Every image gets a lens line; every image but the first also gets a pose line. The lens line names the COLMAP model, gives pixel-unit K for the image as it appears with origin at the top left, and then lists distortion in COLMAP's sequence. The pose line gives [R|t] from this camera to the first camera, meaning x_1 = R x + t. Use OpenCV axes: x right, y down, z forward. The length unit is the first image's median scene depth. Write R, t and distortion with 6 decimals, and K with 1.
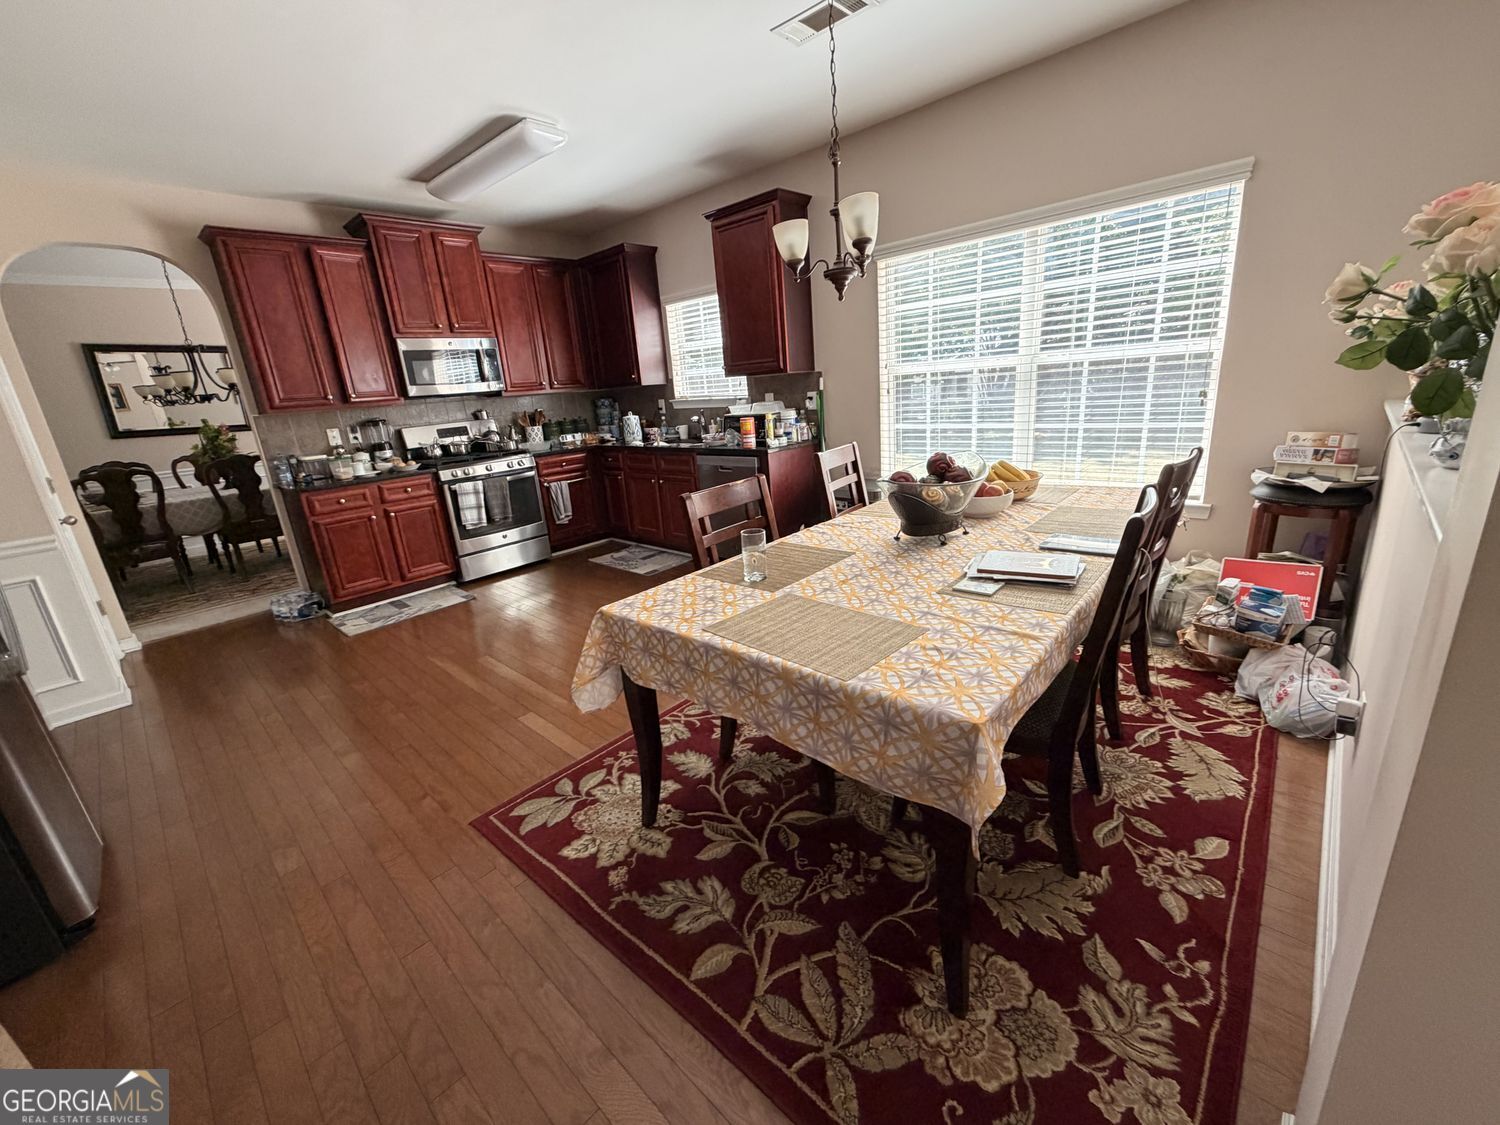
lens RADIAL K [[603.4, 0, 744.8], [0, 603.4, 563.3], [0, 0, 1]] dist [0.002451, 0.000244]
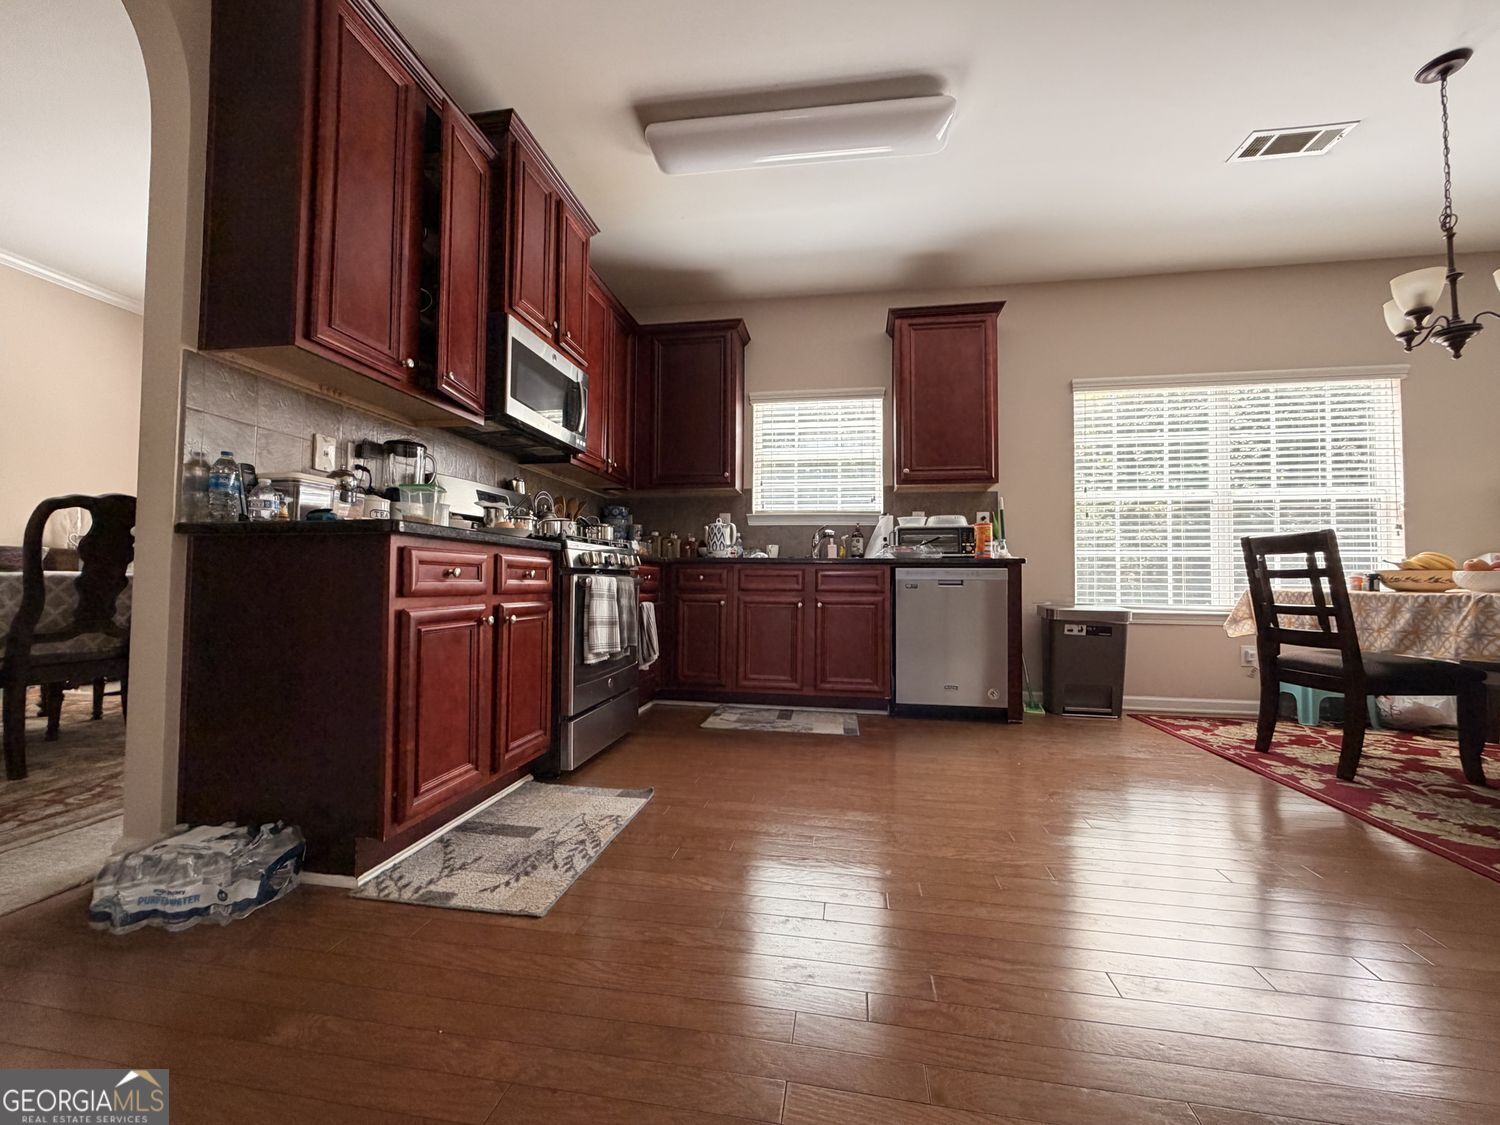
lens RADIAL K [[603.4, 0, 744.8], [0, 603.4, 563.3], [0, 0, 1]] dist [0.002451, 0.000244]
pose [[0.843873, 0.098205, 0.527479, -0.675564], [0.081711, 0.948117, -0.307242, 0.036334], [-0.530284, 0.302374, 0.792066, 0.517933]]
